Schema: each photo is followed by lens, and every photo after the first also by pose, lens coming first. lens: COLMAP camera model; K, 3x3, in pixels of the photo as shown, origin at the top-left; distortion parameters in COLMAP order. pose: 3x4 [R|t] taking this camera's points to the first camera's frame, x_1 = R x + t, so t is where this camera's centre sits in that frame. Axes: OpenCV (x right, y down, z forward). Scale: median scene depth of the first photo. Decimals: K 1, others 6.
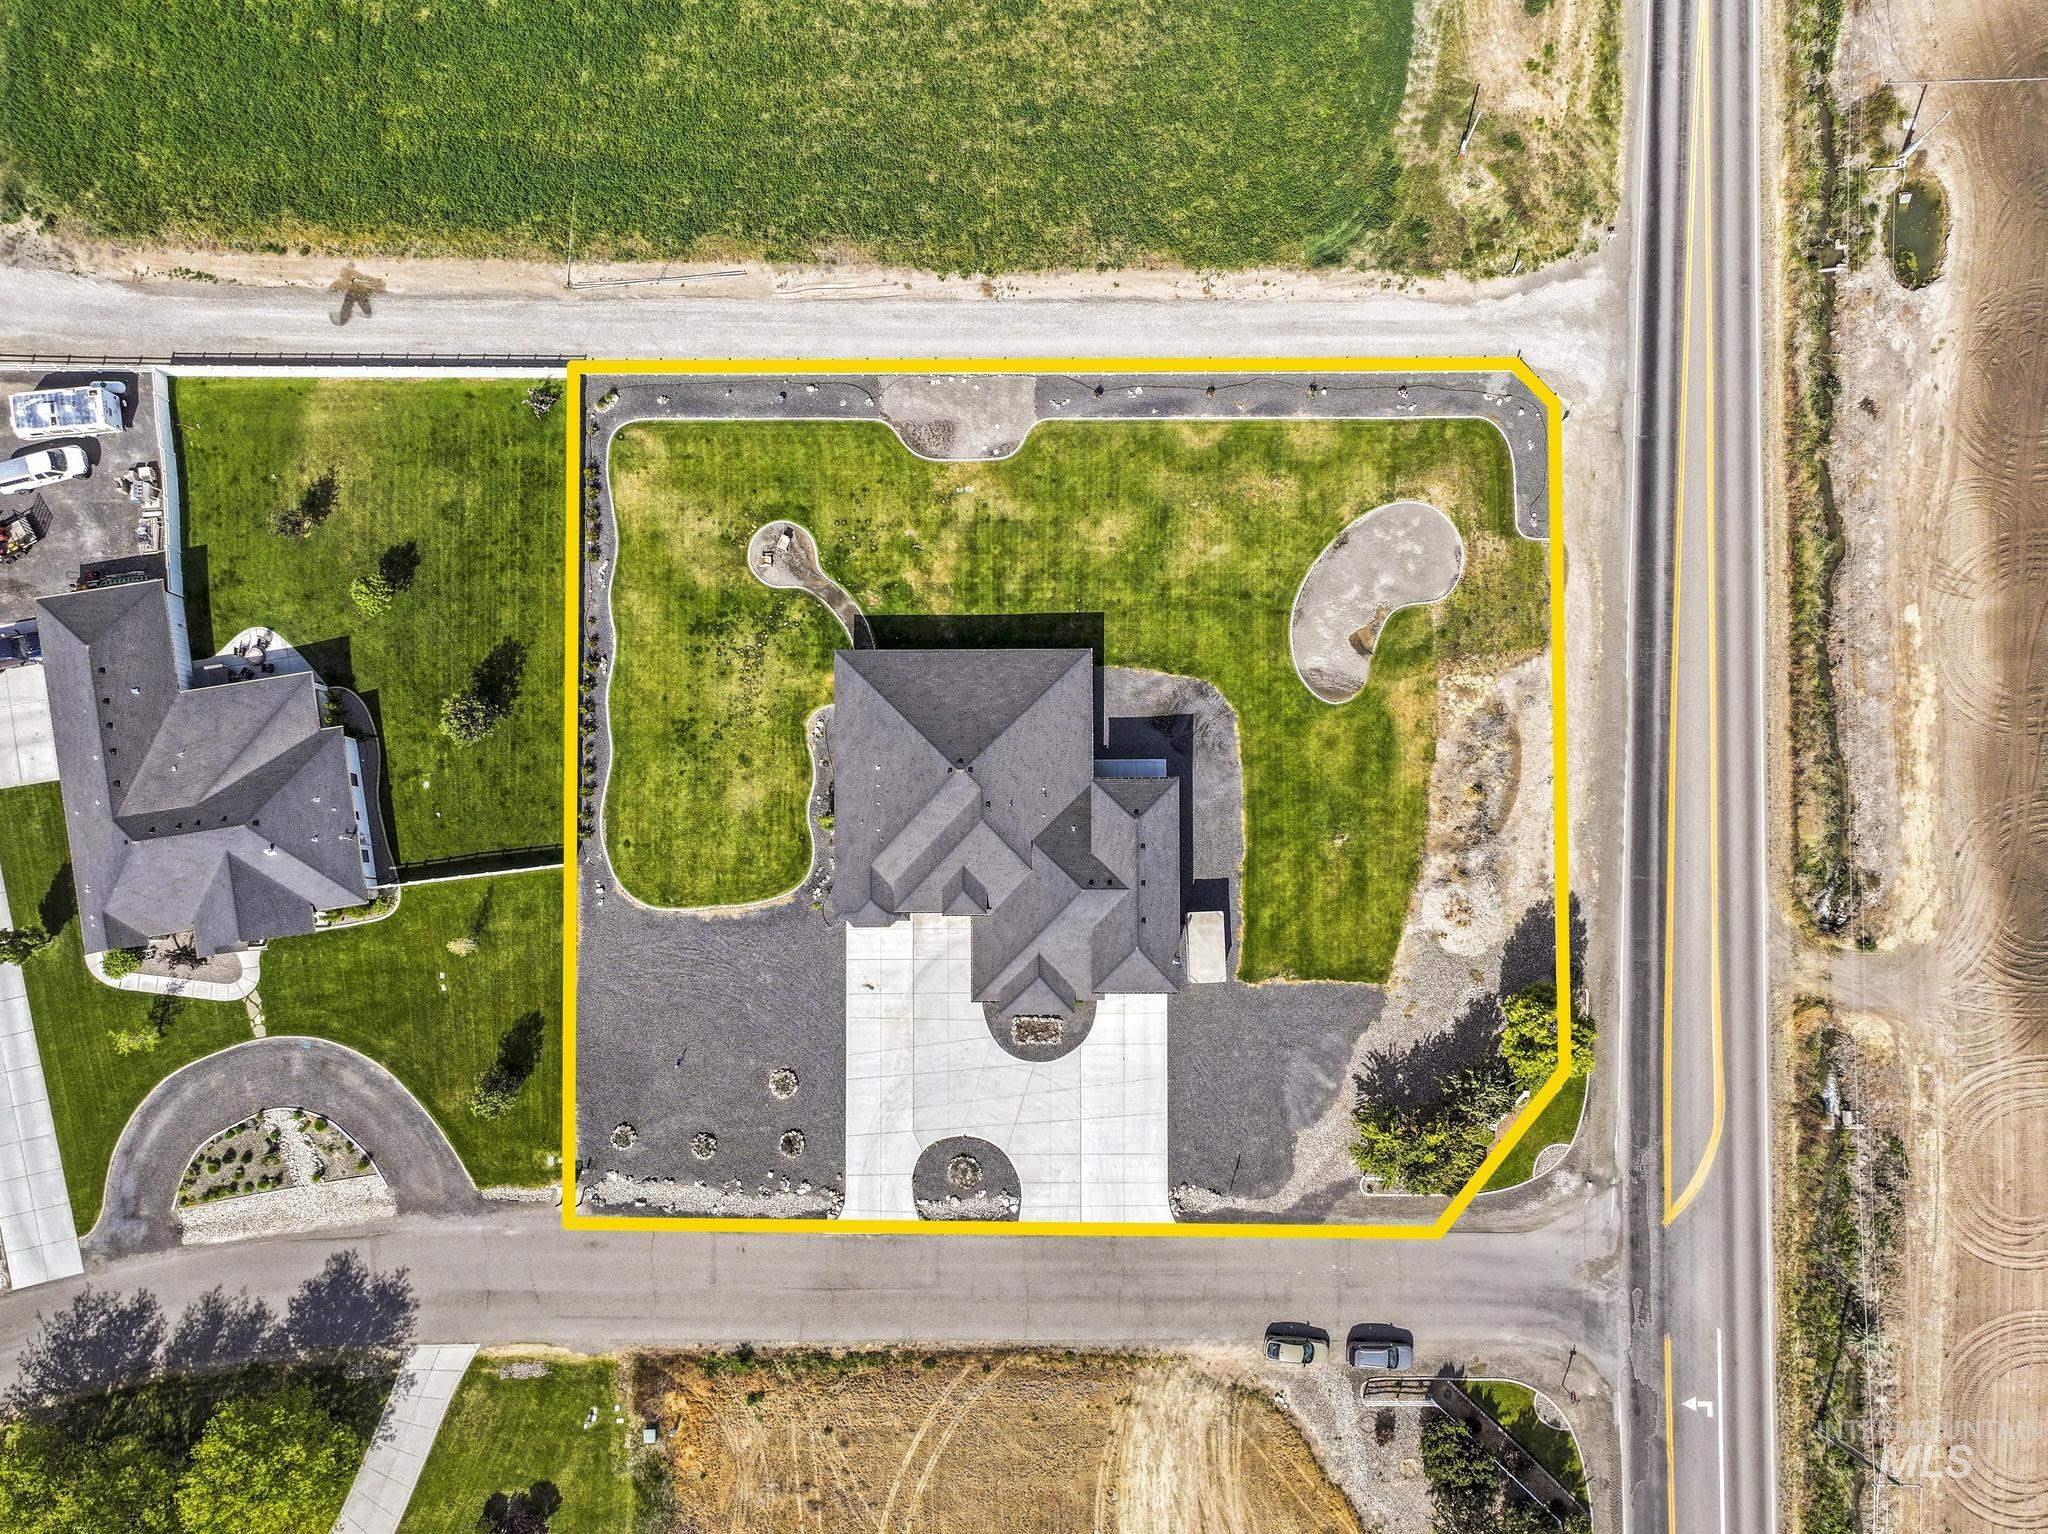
lens RADIAL K [[1443.0, 0, 1031.0], [0, 1443.0, 769.2], [0, 0, 1]] dist [0.005170, 0.008707]
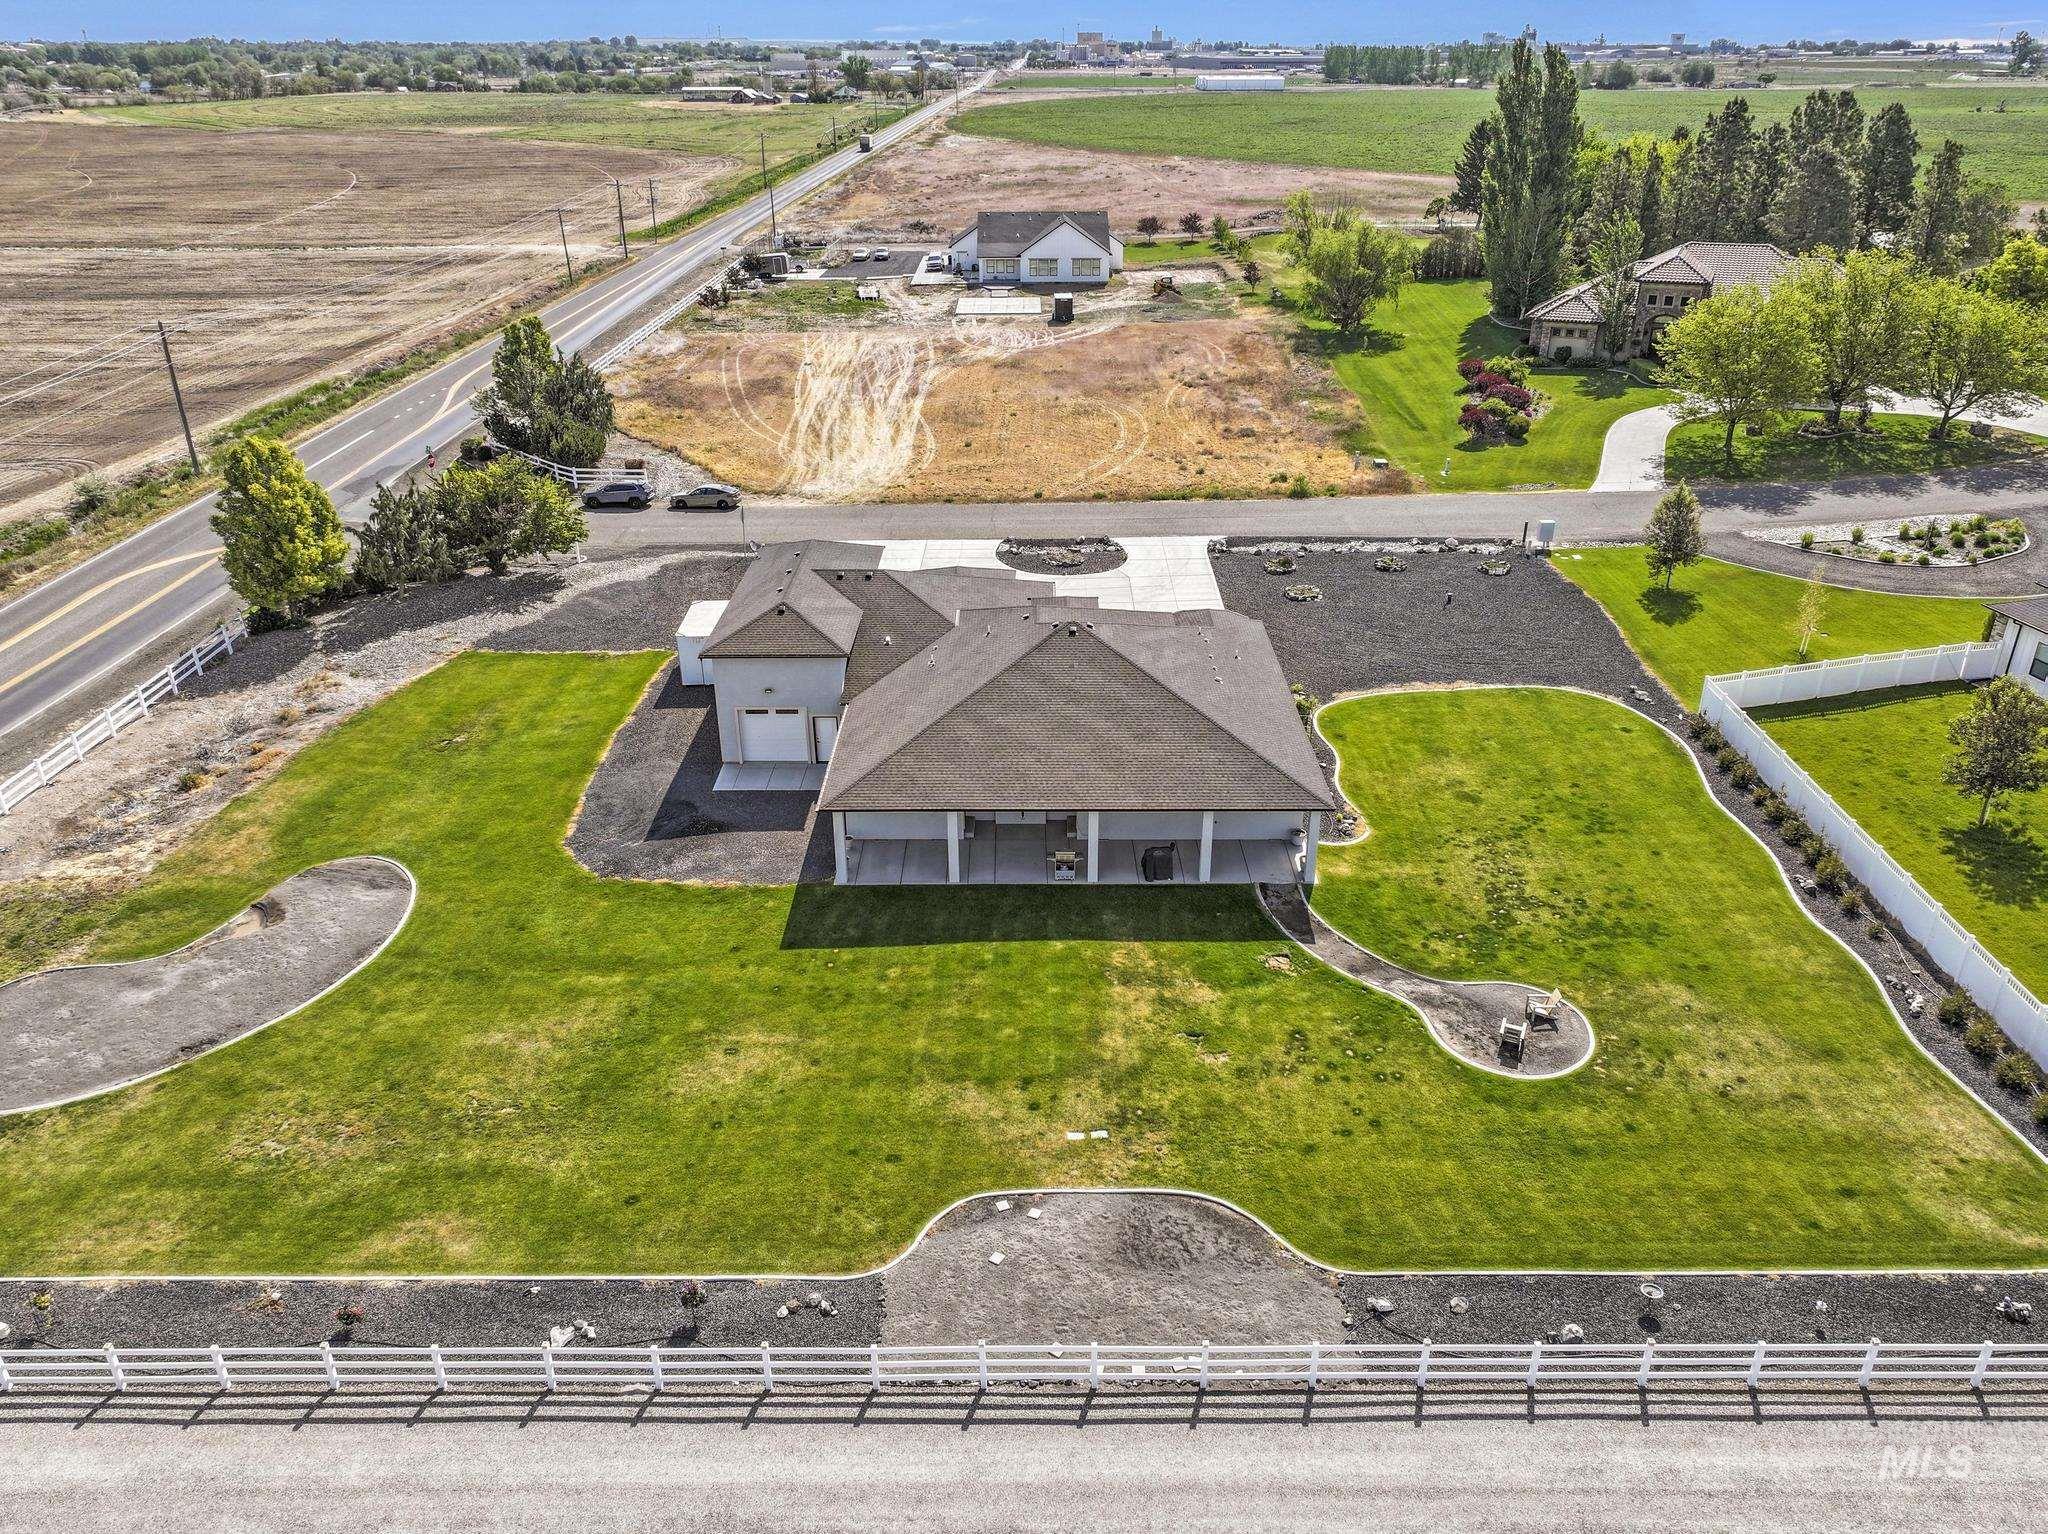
lens RADIAL K [[1443.0, 0, 1031.0], [0, 1443.0, 769.2], [0, 0, 1]] dist [0.005170, 0.008707]
pose [[-0.999891, 0.006826, 0.013102, -0.037297], [0.008958, -0.425049, 0.905126, -0.507232], [0.011748, 0.905145, 0.424941, 0.753885]]
